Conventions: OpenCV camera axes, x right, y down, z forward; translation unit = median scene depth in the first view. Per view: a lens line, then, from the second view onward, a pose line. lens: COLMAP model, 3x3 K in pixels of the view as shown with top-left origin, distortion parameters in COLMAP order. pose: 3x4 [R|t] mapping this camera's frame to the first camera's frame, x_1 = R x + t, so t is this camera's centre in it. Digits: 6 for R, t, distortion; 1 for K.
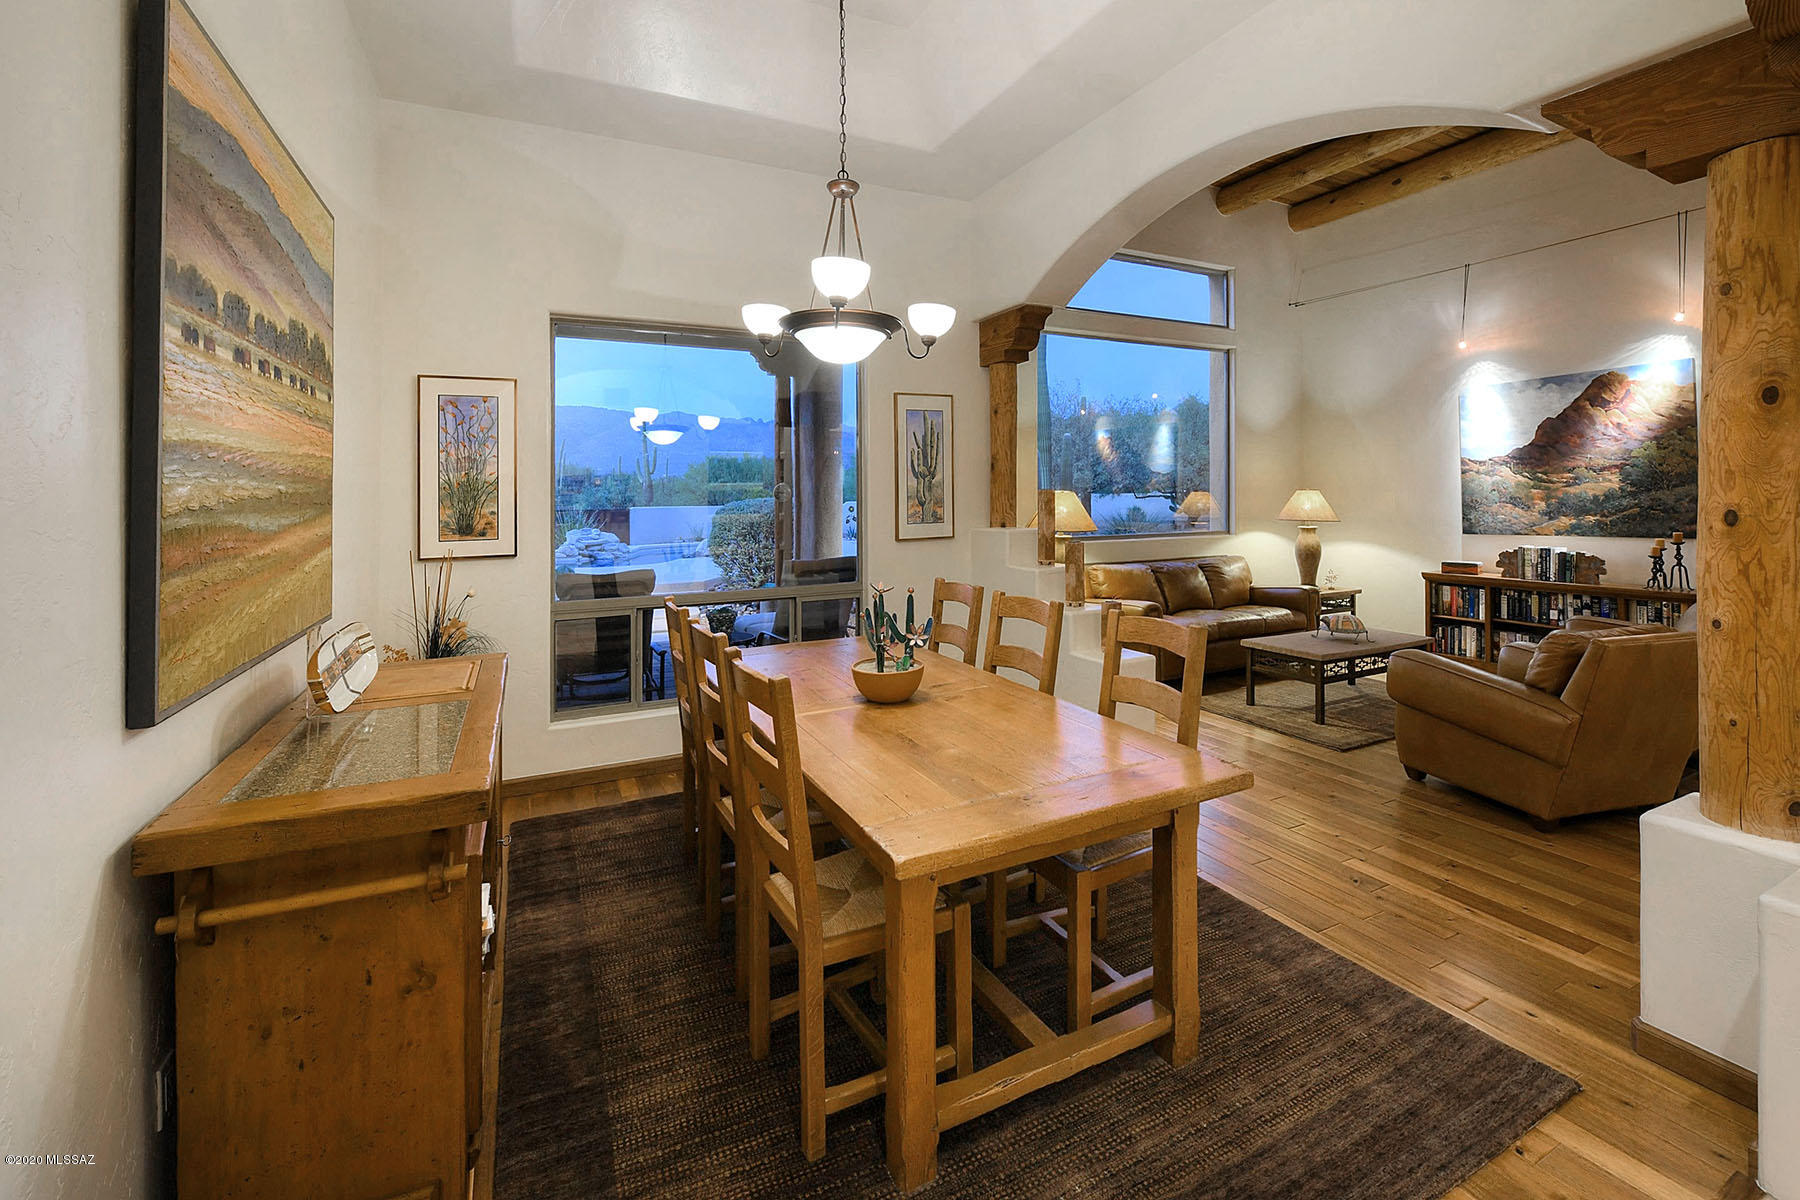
lens RADIAL K [[760.0, 0, 889.5], [0, 760.0, 496.8], [0, 0, 1]] dist [-0.012087, -0.002392]
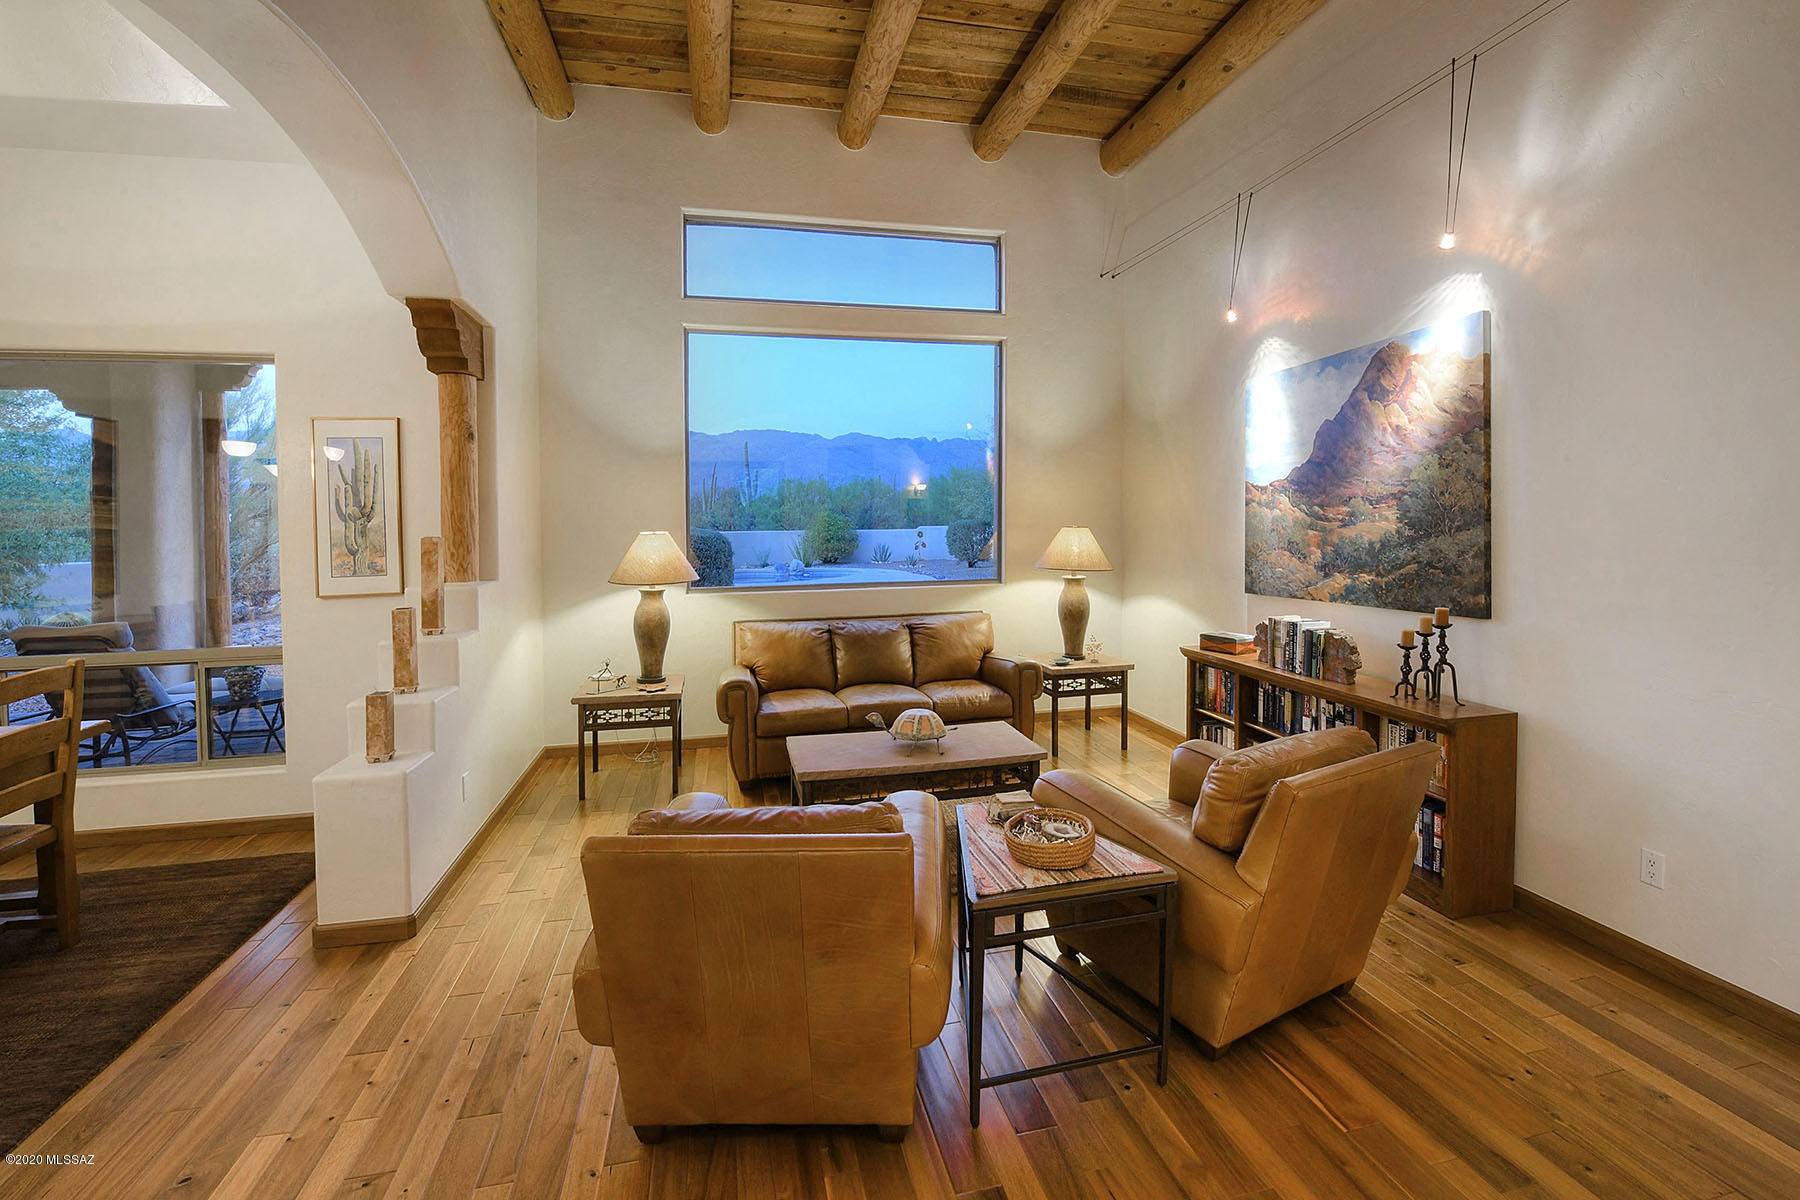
lens RADIAL K [[781.1, 0, 900.3], [0, 781.1, 546.4], [0, 0, 1]] dist [-0.021185, -0.000174]
pose [[0.976135, 0.005024, -0.217108, 0.682768], [0.002857, 0.999349, 0.035971, -0.021987], [0.217147, -0.035733, 0.975485, 0.273188]]
